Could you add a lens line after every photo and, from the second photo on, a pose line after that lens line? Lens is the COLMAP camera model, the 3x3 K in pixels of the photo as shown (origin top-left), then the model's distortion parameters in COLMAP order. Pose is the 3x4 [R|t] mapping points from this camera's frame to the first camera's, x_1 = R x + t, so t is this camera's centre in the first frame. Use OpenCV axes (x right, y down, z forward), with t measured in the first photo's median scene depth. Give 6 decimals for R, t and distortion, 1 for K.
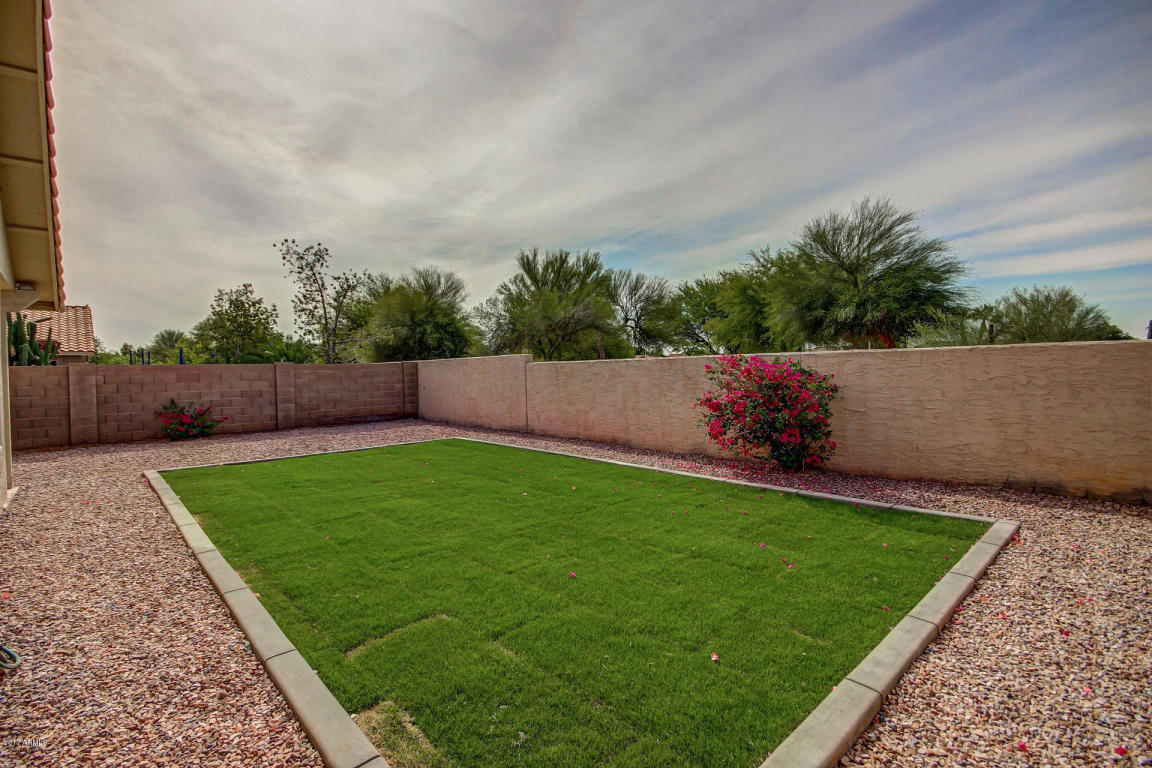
lens RADIAL K [[534.2, 0, 565.1], [0, 534.2, 378.9], [0, 0, 1]] dist [0.001974, -0.006959]
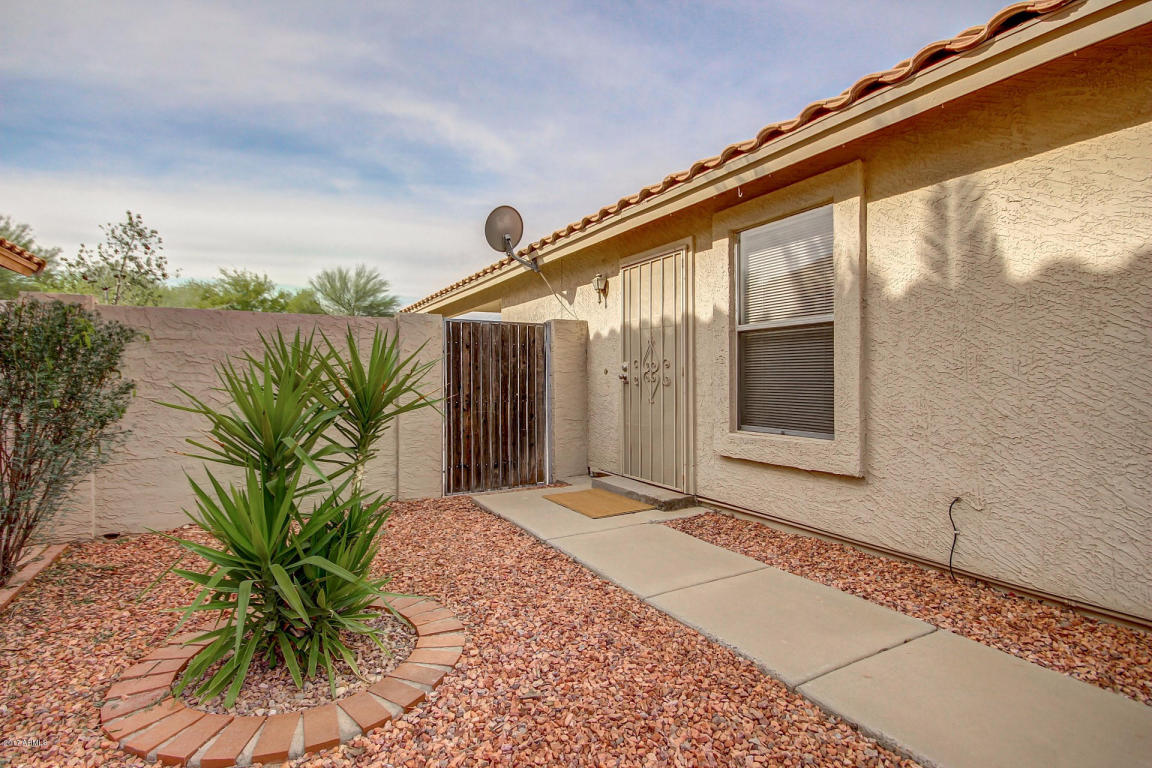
lens RADIAL K [[571.7, 0, 568.8], [0, 571.7, 373.5], [0, 0, 1]] dist [0.002120, 0.000306]
pose [[0.253649, 0.025073, 0.966971, -1.860639], [0.020401, 0.999303, -0.031263, 0.082437], [-0.967081, 0.027657, 0.252960, 0.058002]]
